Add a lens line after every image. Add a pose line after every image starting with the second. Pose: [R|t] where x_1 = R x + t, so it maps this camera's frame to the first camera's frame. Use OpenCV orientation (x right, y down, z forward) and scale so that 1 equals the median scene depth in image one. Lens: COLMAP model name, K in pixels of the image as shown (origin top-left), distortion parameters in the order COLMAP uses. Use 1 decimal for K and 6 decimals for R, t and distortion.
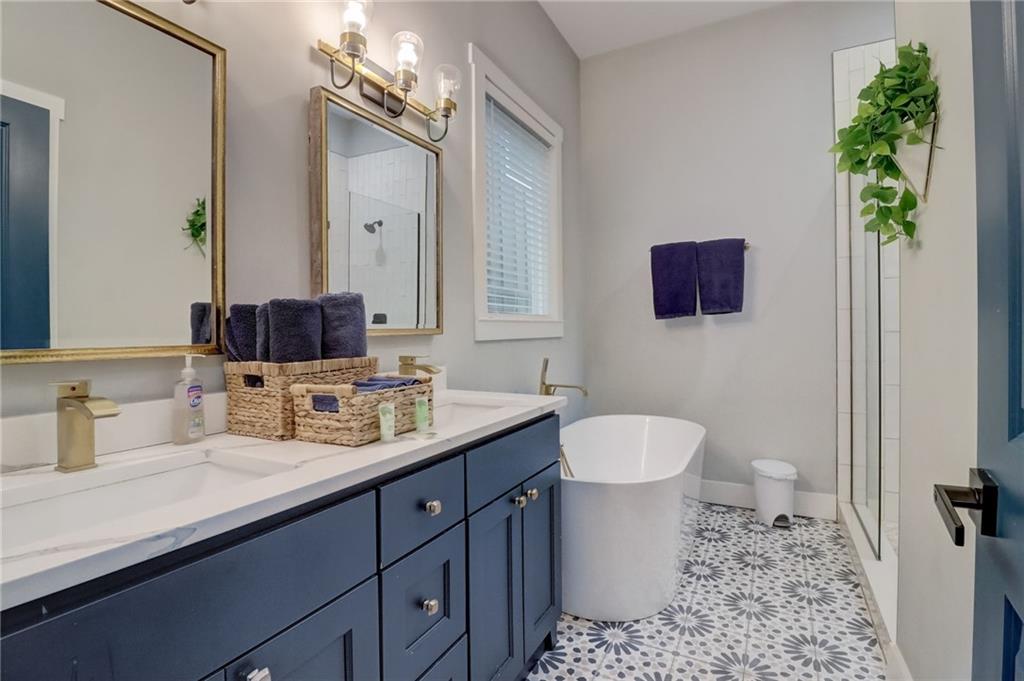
lens RADIAL K [[483.0, 0, 516.3], [0, 483.0, 325.1], [0, 0, 1]] dist [-0.003536, -0.001126]
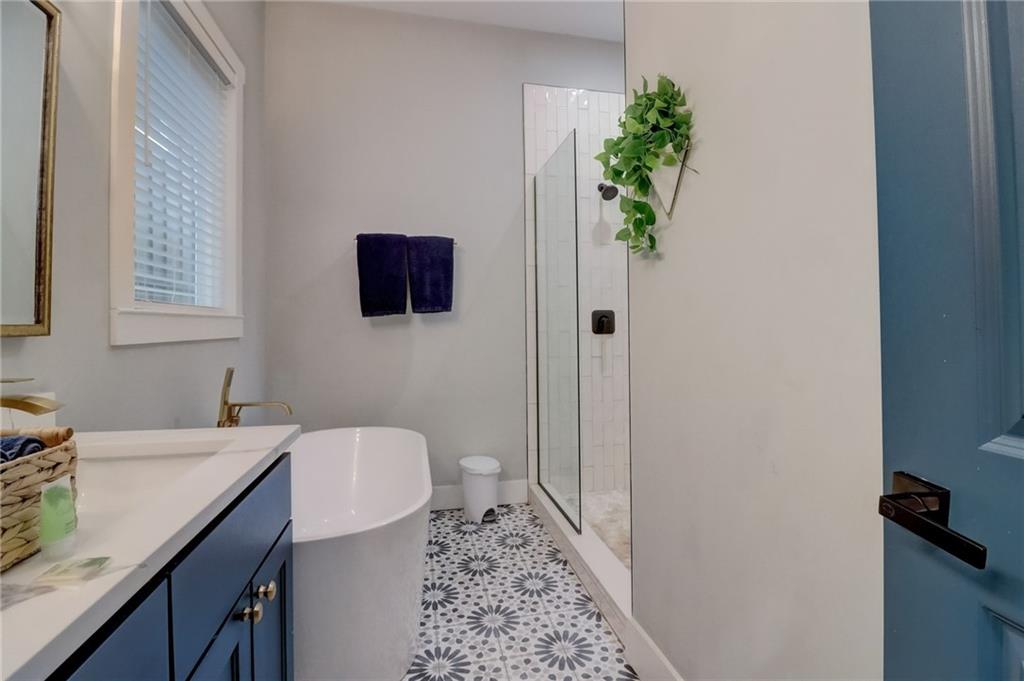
lens RADIAL K [[475.6, 0, 513.7], [0, 475.6, 317.6], [0, 0, 1]] dist [0.002719, -0.011394]
pose [[0.764809, 0.021328, 0.643903, -0.082189], [-0.013689, 0.999764, -0.016856, 0.000328], [-0.644111, 0.004077, 0.764921, 0.208495]]
